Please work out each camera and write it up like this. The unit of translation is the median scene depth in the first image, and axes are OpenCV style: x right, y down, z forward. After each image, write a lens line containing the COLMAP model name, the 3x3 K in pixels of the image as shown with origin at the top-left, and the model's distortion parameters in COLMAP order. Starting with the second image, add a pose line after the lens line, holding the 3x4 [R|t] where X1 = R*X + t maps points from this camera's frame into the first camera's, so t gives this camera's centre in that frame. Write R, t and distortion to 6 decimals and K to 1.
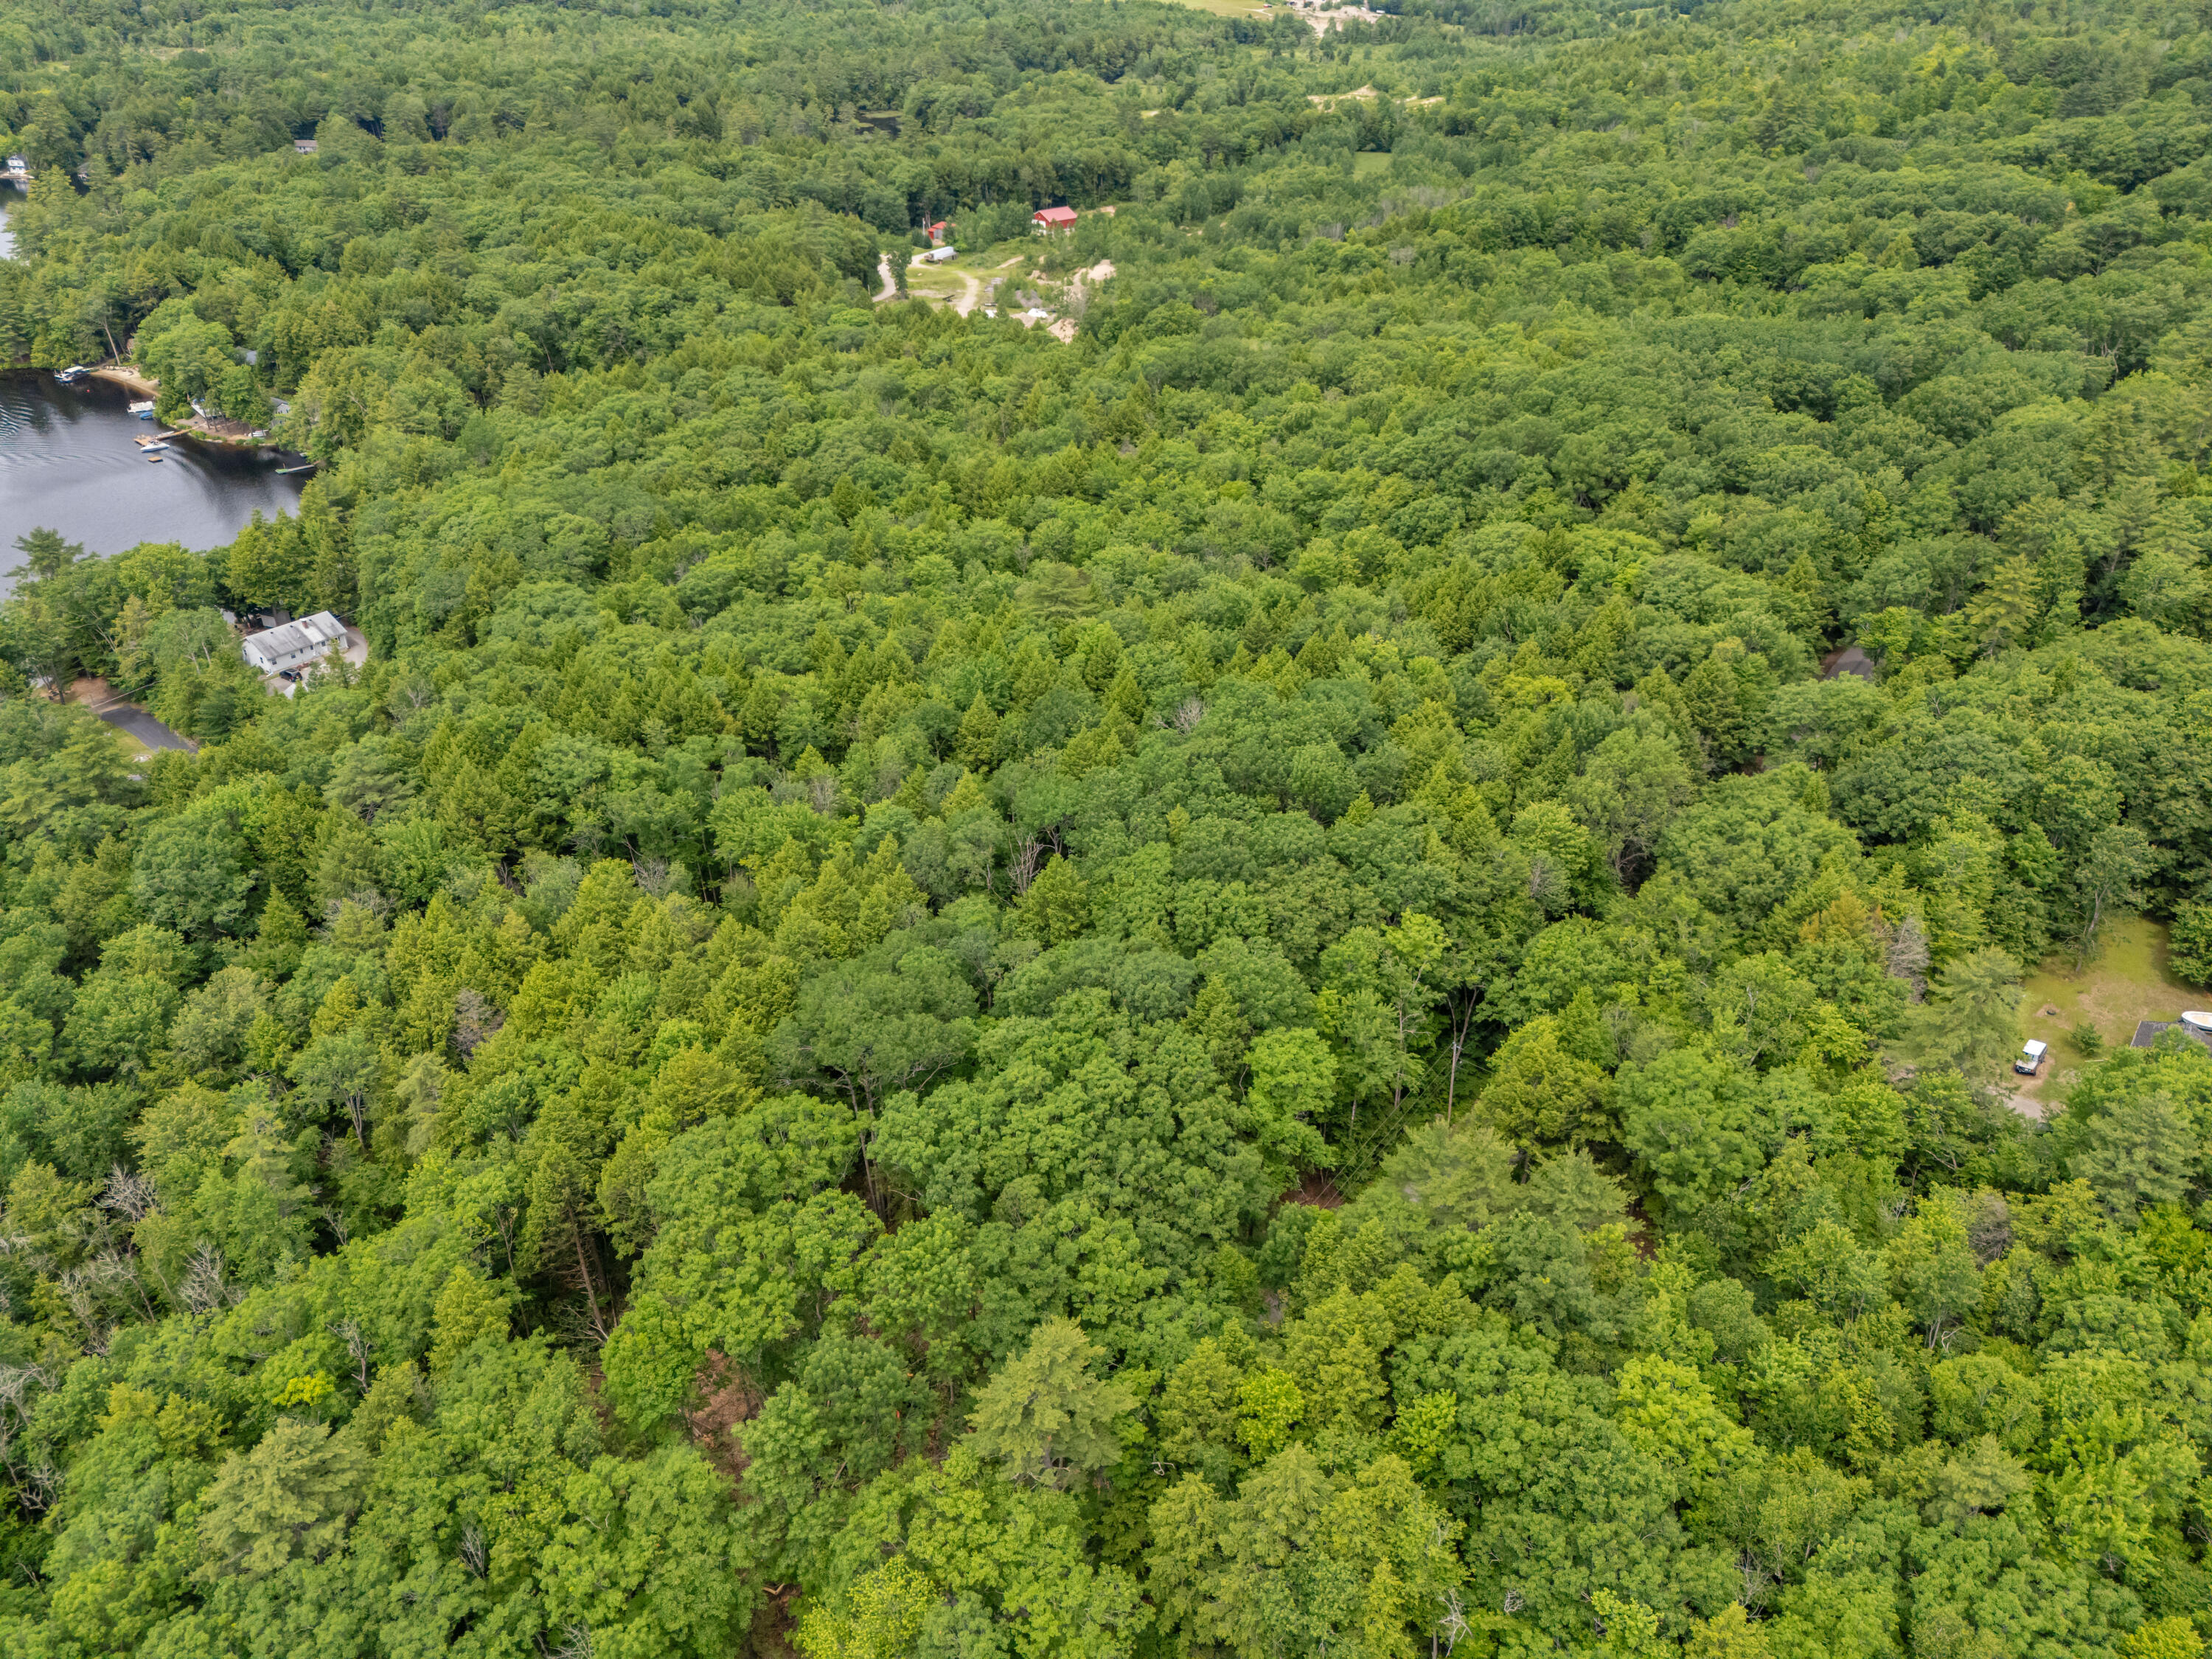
lens RADIAL K [[1636.0, 0, 1106.0], [0, 1636.0, 829.5], [0, 0, 1]] dist [0.053819, -0.038854]
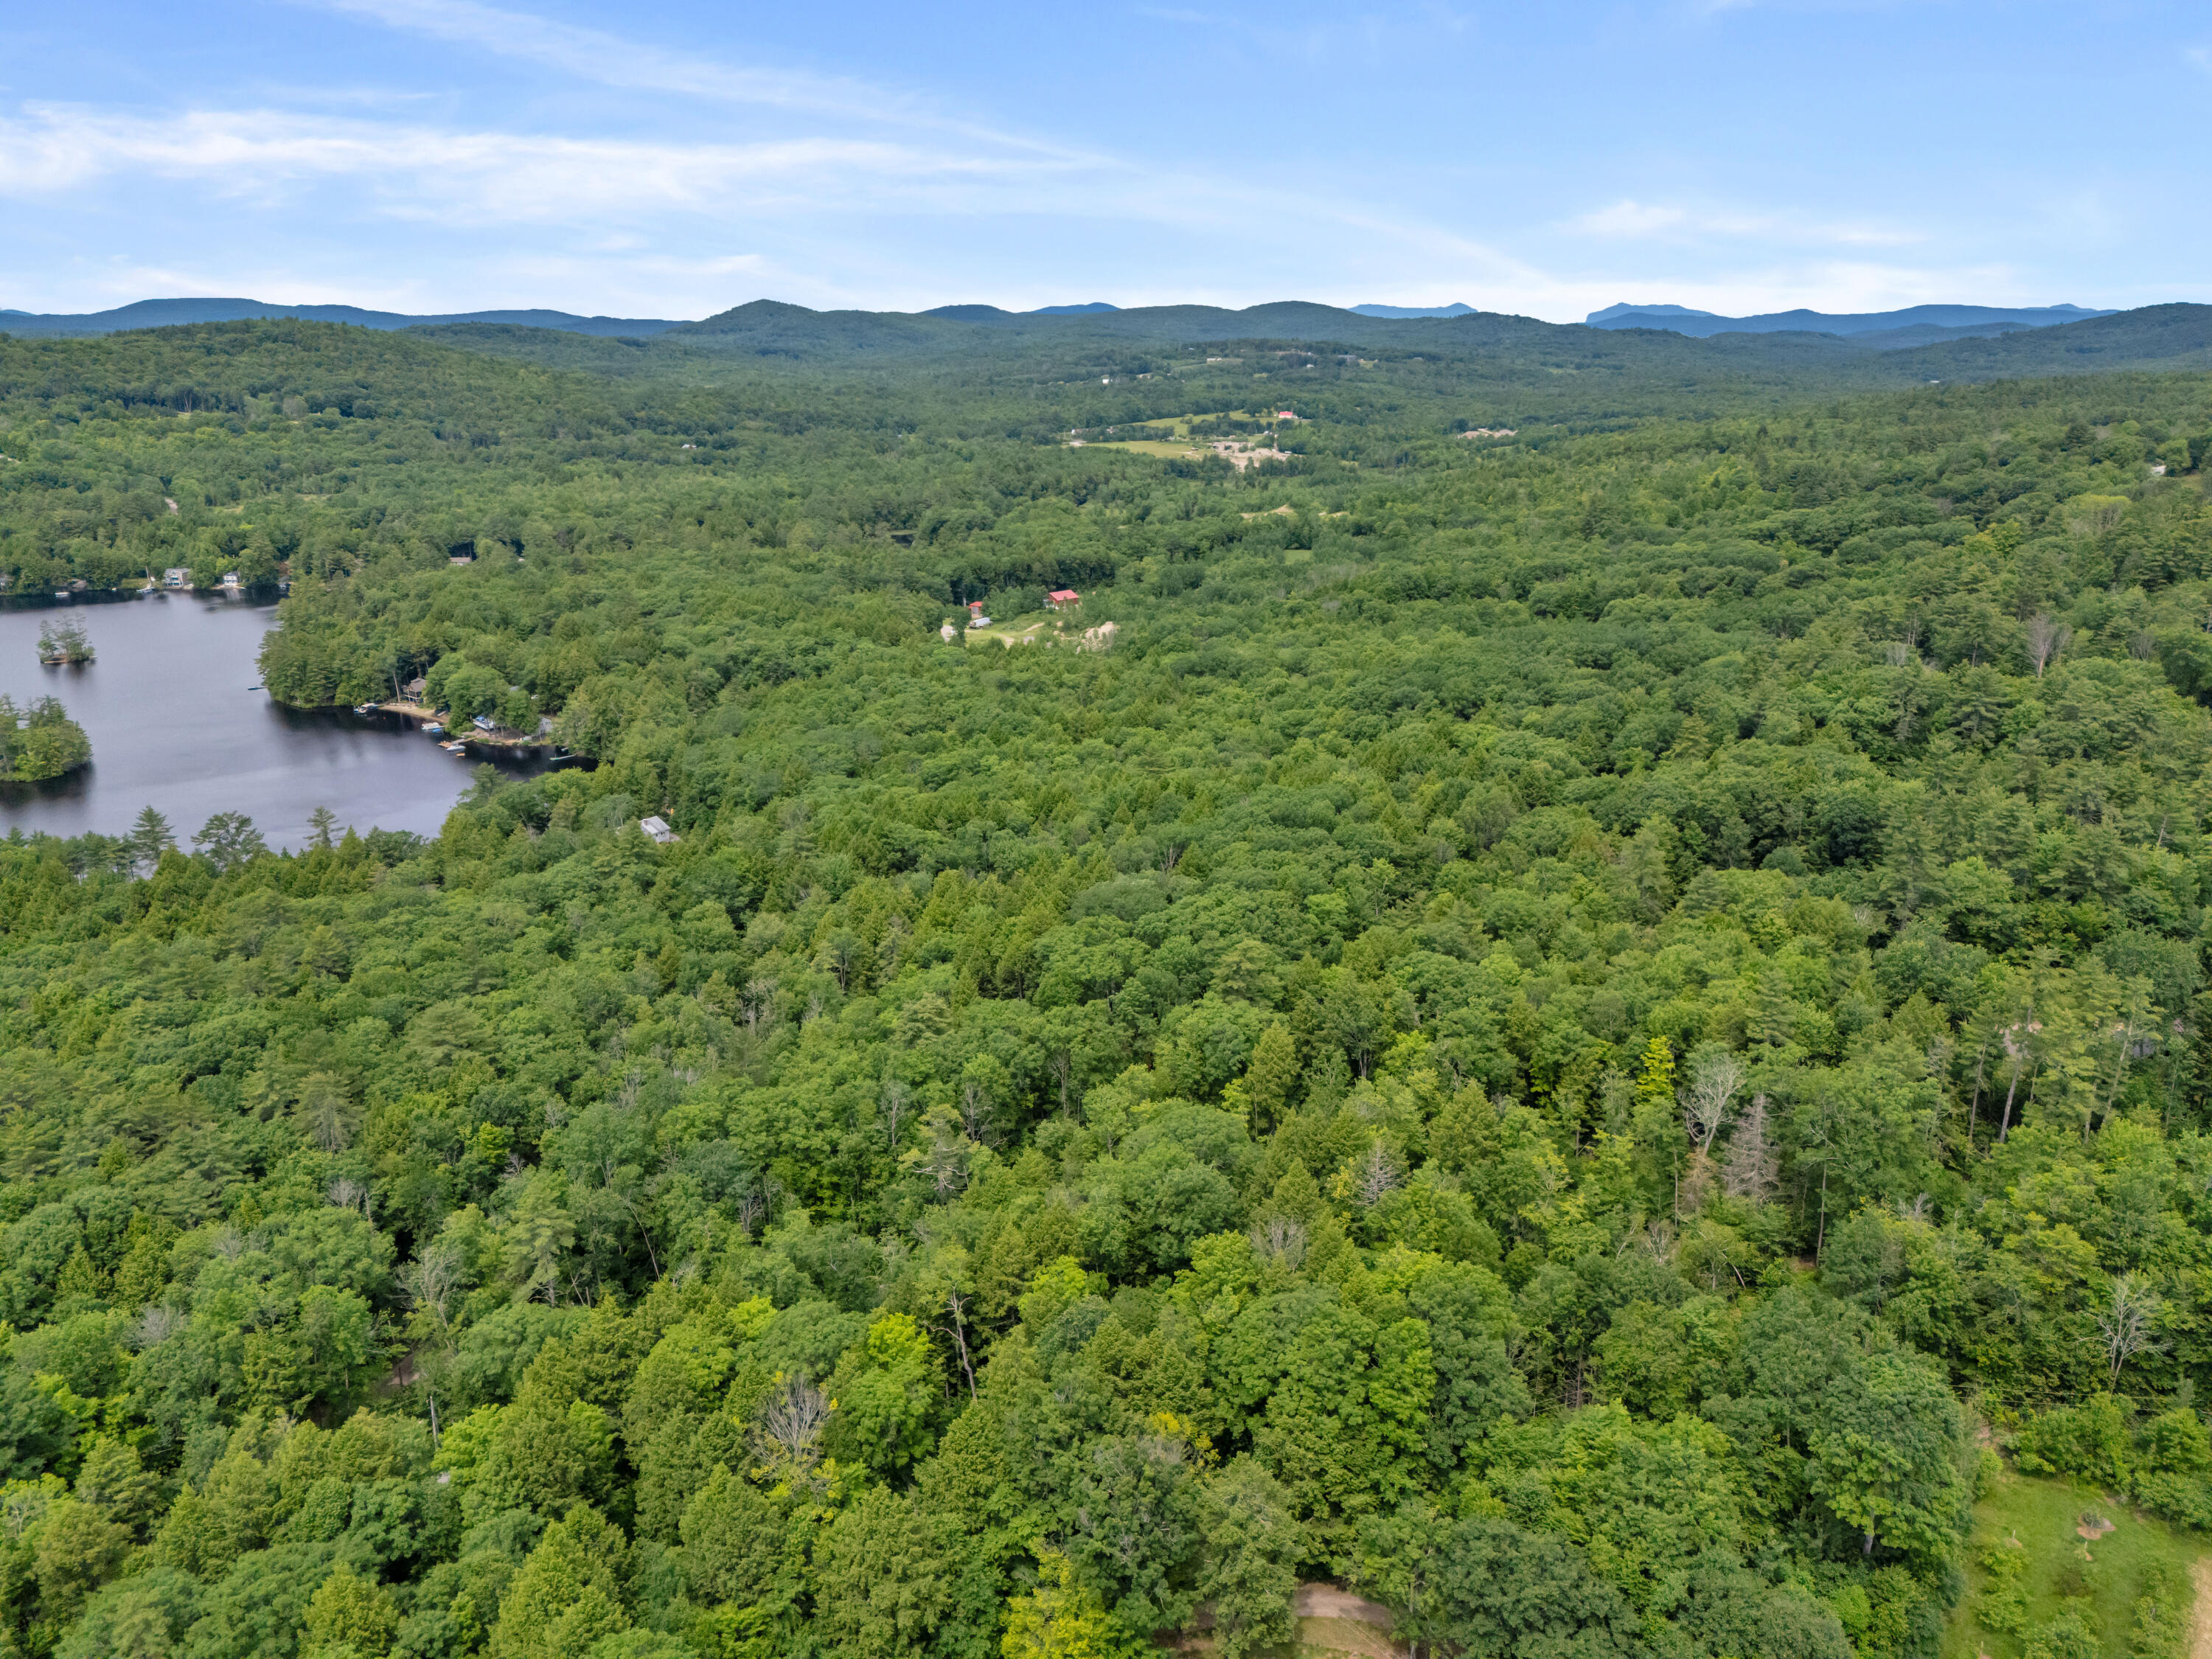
lens RADIAL K [[1628.6, 0, 1106.0], [0, 1628.6, 829.5], [0, 0, 1]] dist [0.076322, -0.070562]
pose [[0.998860, -0.025747, 0.040205, -0.078301], [0.034413, 0.971985, -0.232509, 0.165273], [-0.033092, 0.233627, 0.971763, -0.324554]]
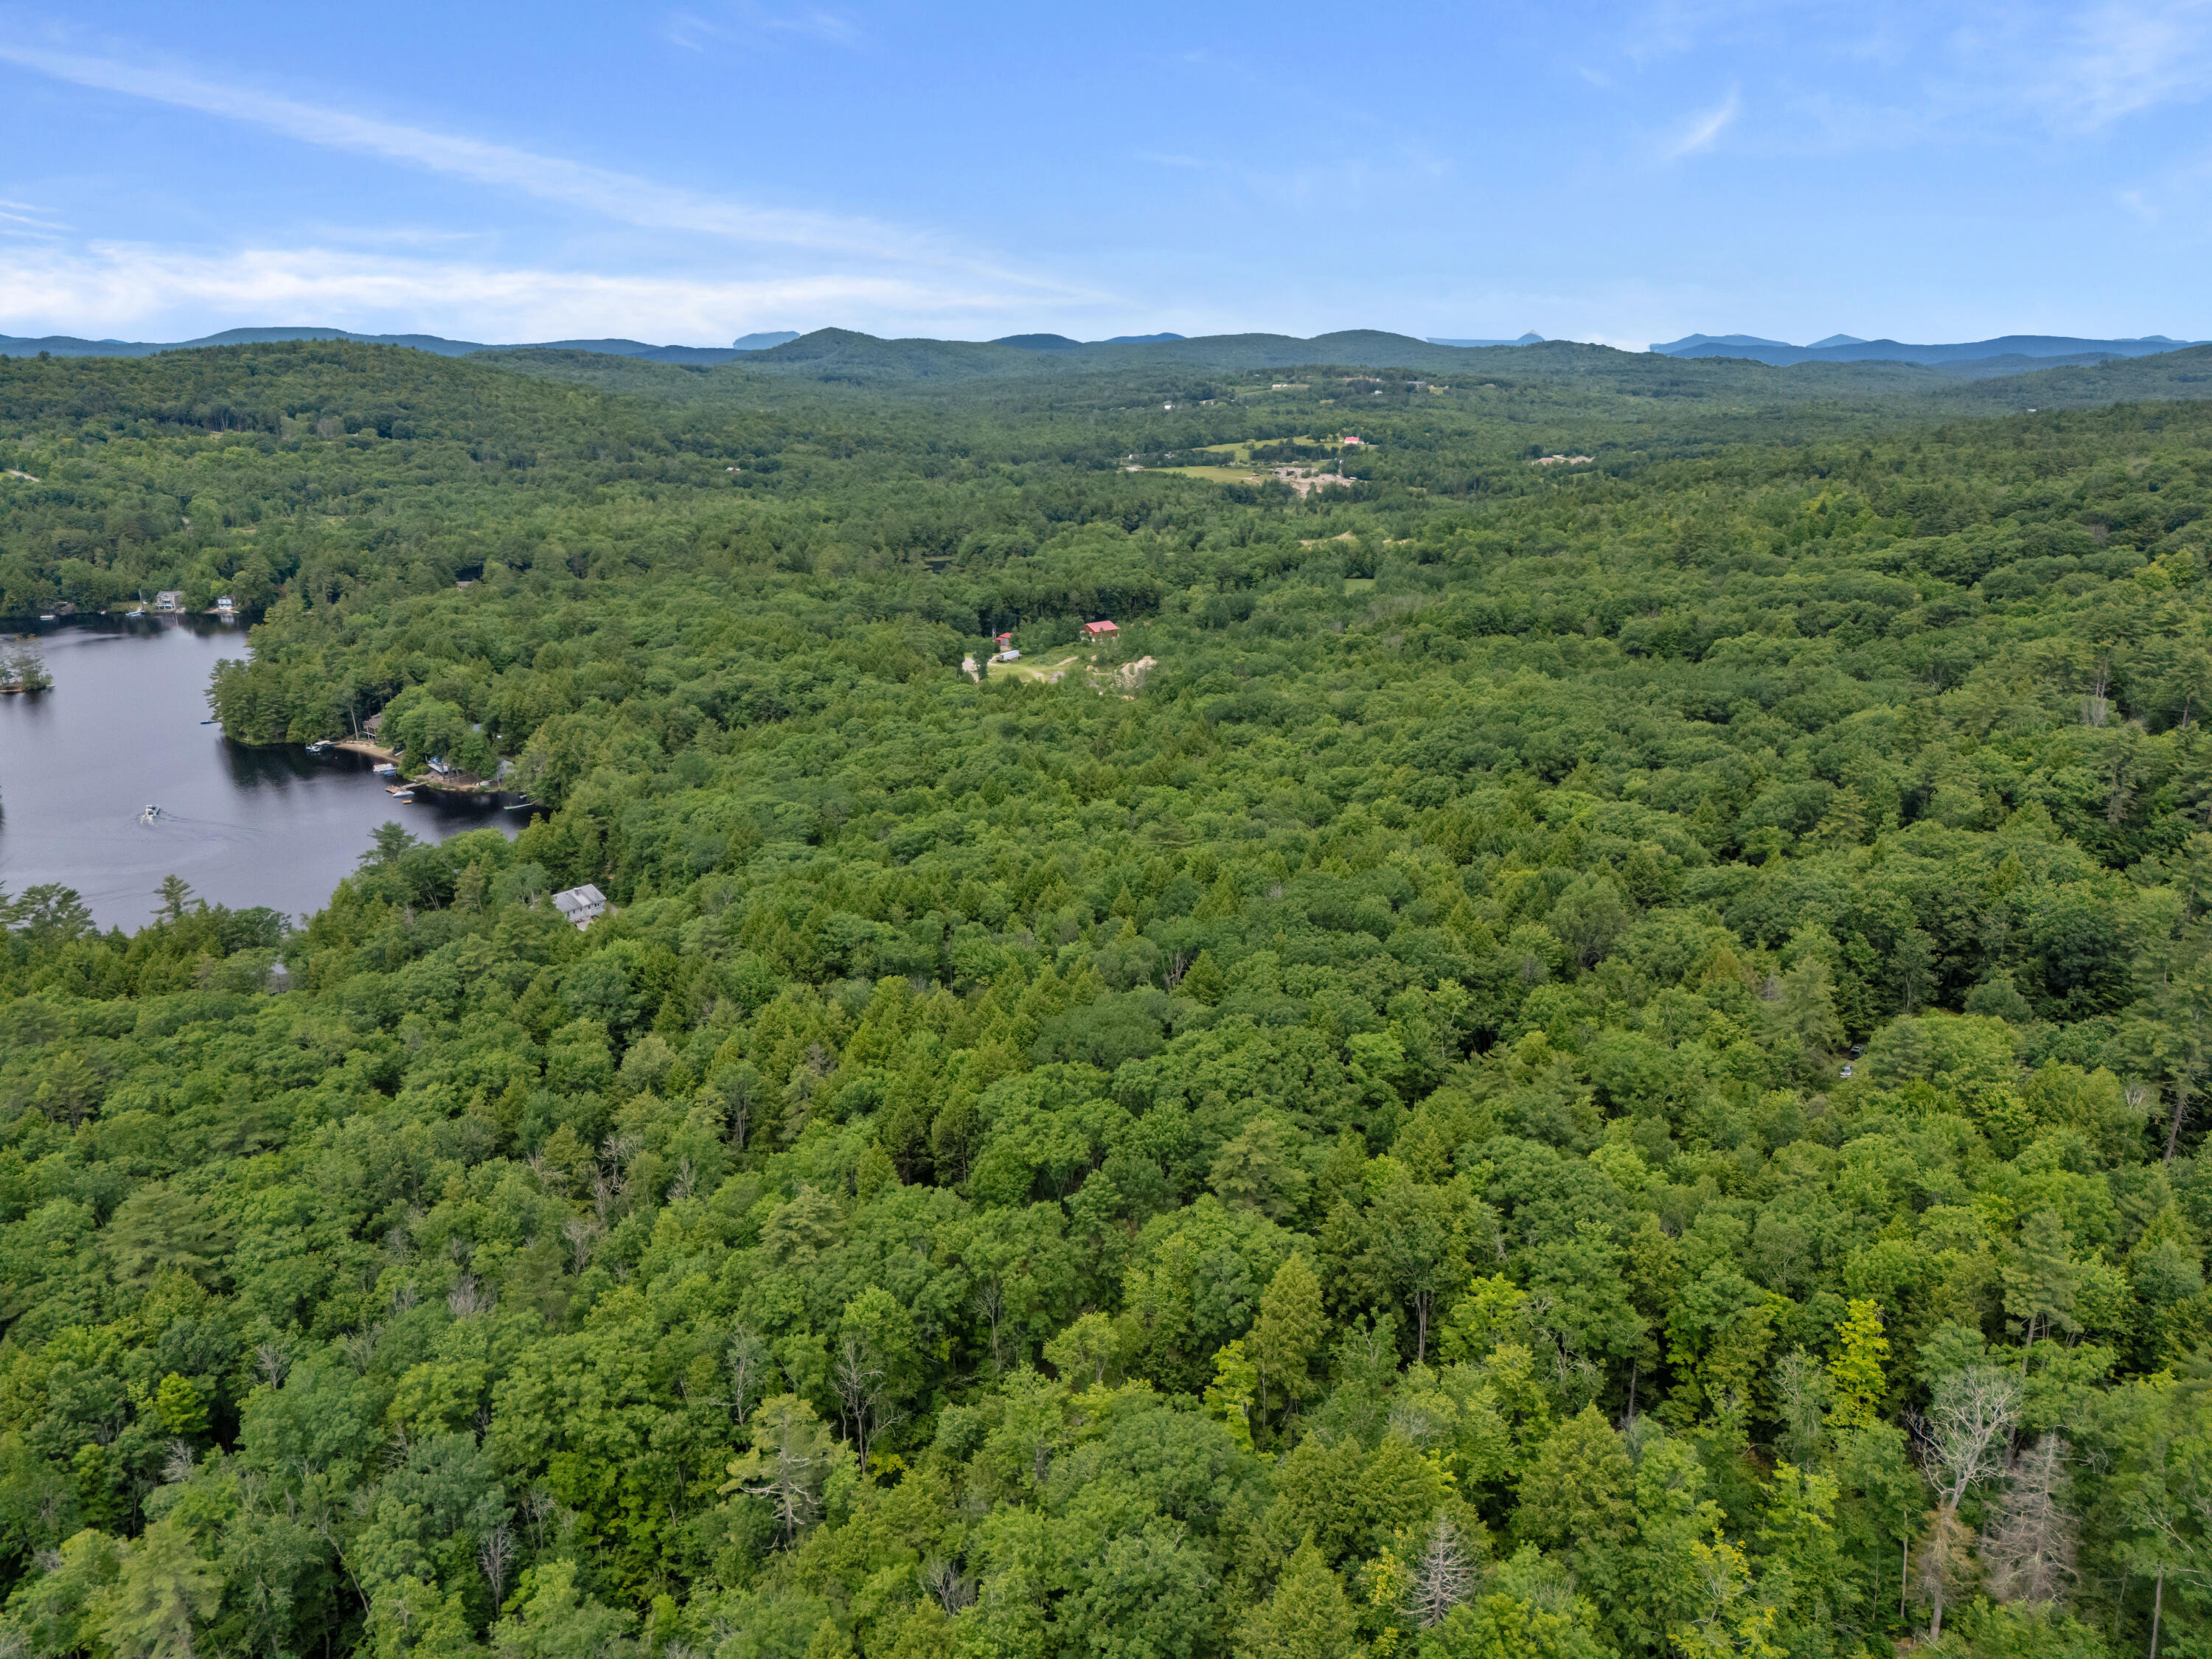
lens RADIAL K [[1628.6, 0, 1106.0], [0, 1628.6, 829.5], [0, 0, 1]] dist [0.076322, -0.070562]
pose [[0.999924, -0.012218, 0.001925, -0.045179], [0.012311, 0.968165, -0.250008, 0.103668], [0.001191, 0.250013, 0.968242, -0.176434]]
